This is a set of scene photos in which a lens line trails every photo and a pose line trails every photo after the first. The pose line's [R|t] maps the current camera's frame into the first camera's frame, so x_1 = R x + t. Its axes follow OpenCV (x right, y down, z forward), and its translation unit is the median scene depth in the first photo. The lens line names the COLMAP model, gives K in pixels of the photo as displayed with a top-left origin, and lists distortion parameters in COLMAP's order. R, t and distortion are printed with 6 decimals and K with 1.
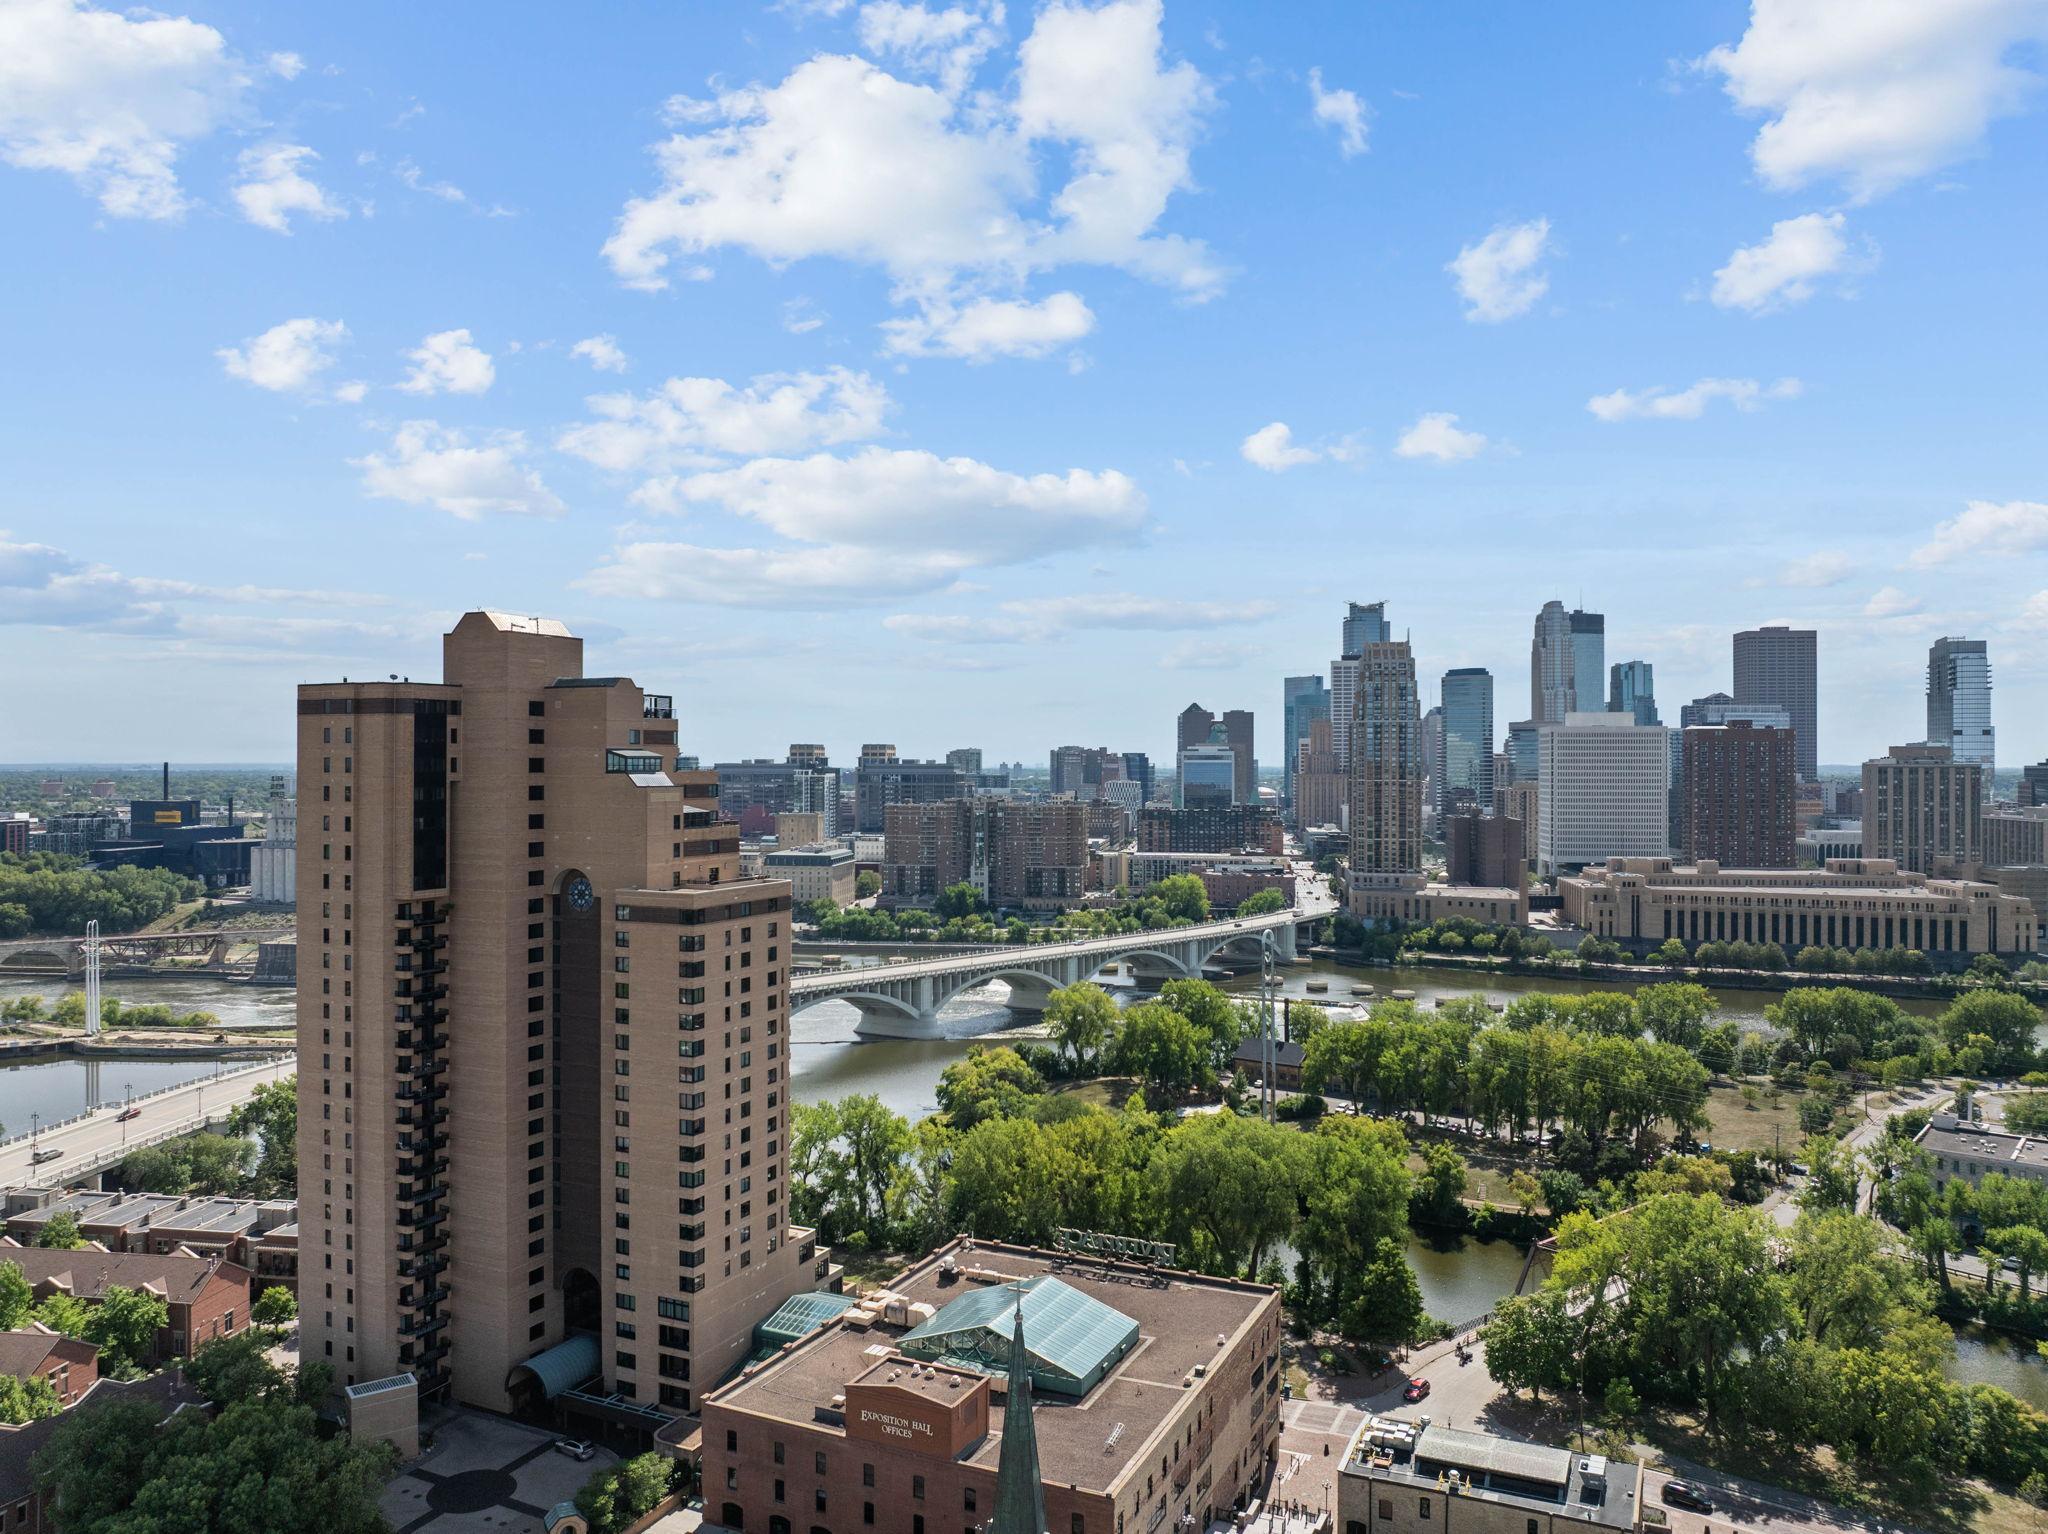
lens RADIAL K [[1499.2, 0, 1024.0], [0, 1499.2, 767.0], [0, 0, 1]] dist [-0.005010, -0.002215]
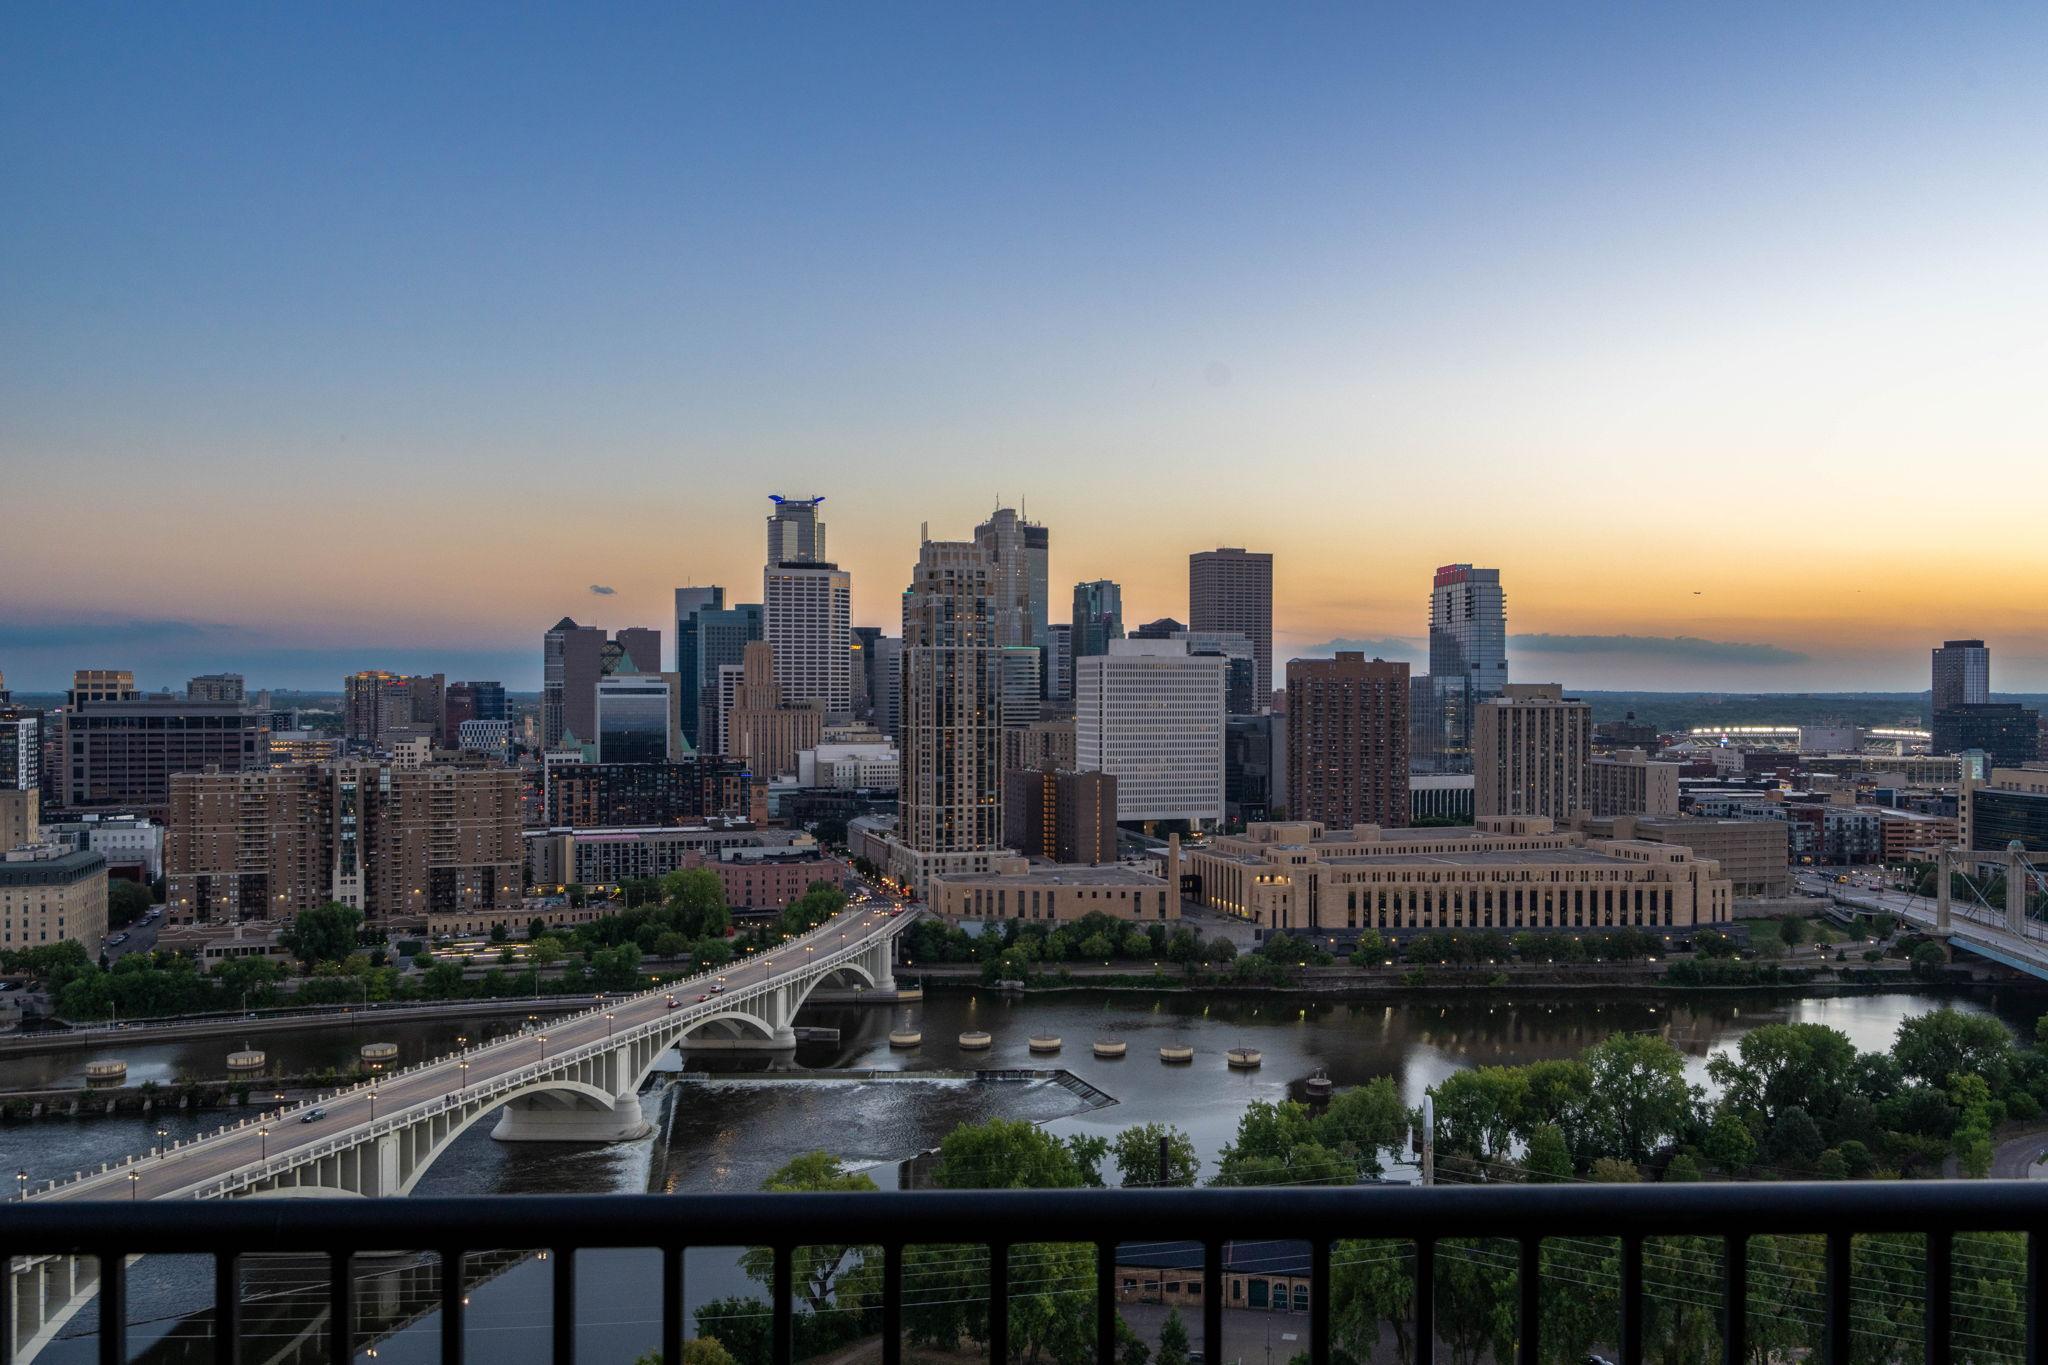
lens RADIAL K [[1609.0, 0, 1120.0], [0, 1609.0, 708.1], [0, 0, 1]] dist [0.005834, 0.000158]
pose [[0.874087, -0.006104, 0.485731, -0.076042], [0.000112, 0.999924, 0.012365, -0.010464], [-0.485770, -0.010754, 0.874021, 0.251949]]
